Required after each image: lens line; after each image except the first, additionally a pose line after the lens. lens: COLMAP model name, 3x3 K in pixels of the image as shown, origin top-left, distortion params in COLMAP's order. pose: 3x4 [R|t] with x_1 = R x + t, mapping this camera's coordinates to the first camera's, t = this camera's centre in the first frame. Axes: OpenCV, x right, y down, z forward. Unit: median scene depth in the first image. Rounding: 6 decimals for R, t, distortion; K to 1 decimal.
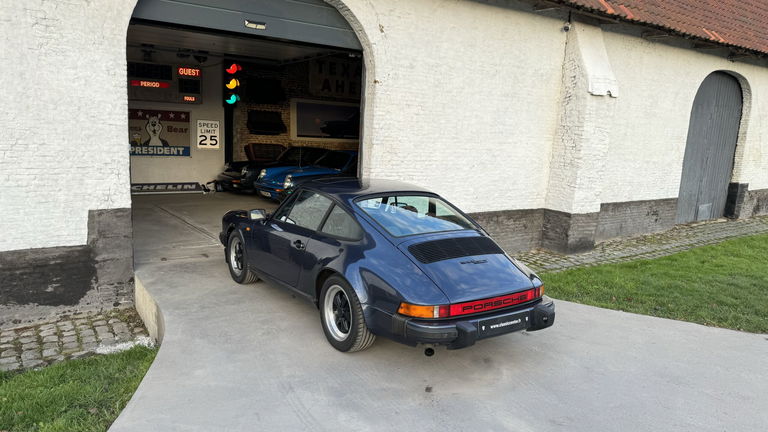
lens RADIAL K [[551.8, 0, 384.8], [0, 551.8, 222.1], [0, 0, 1]] dist [0.039657, -0.057304]
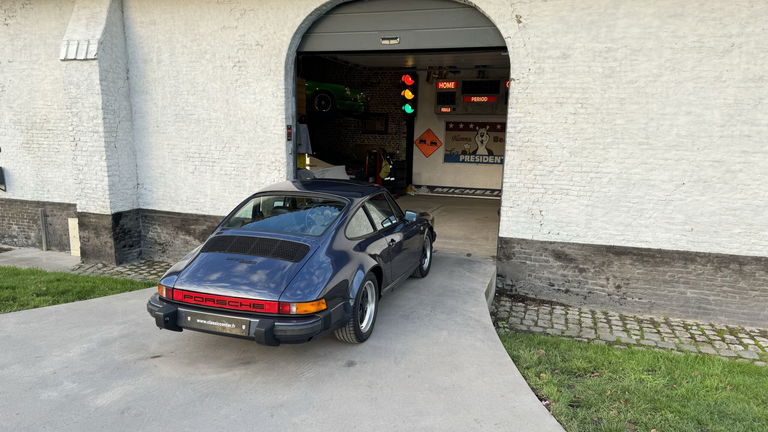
lens RADIAL K [[551.8, 0, 376.8], [0, 551.8, 218.6], [0, 0, 1]] dist [0.039657, -0.057304]
pose [[0.586085, 0.104203, -0.803521, 0.541015], [-0.129826, 0.990960, 0.033816, -0.033133], [0.799781, 0.084499, 0.594315, 0.292662]]
